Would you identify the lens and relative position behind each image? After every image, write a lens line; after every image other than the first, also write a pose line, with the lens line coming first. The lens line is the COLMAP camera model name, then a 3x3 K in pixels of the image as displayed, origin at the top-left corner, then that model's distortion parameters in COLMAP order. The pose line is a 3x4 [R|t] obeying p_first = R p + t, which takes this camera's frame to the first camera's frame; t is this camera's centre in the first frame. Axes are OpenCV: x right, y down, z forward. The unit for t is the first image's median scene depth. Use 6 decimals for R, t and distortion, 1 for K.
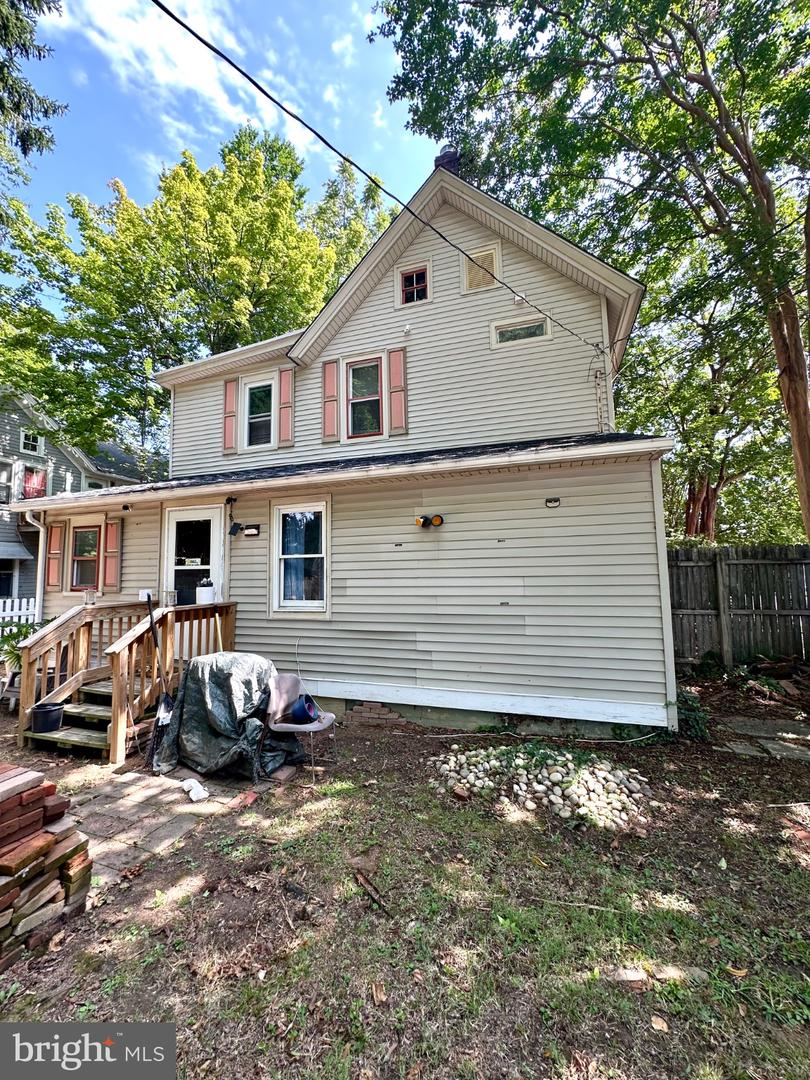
lens RADIAL K [[427.9, 0, 405.0], [0, 427.9, 540.0], [0, 0, 1]] dist [0.000106, 0.000029]
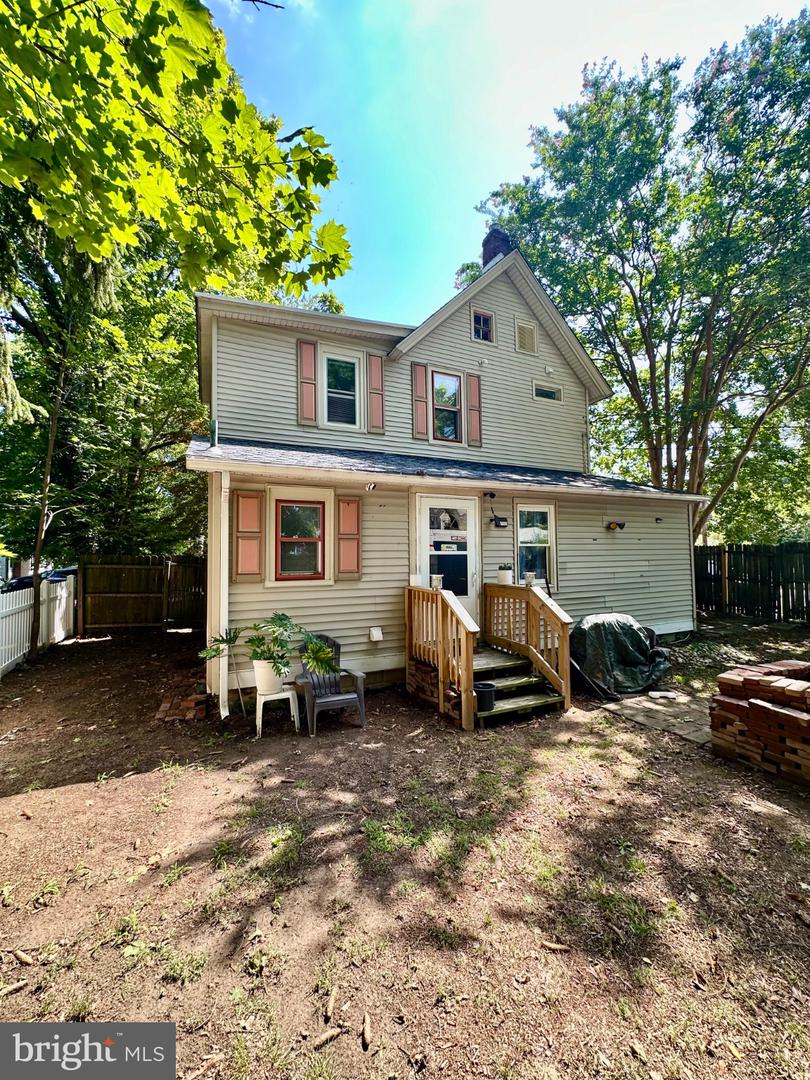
lens RADIAL K [[427.9, 0, 405.0], [0, 427.9, 540.0], [0, 0, 1]] dist [0.000106, 0.000029]
pose [[0.732638, 0.029856, 0.679963, -1.148776], [-0.052983, 0.998508, 0.013245, 0.020844], [-0.678553, -0.045730, 0.733127, 0.256896]]
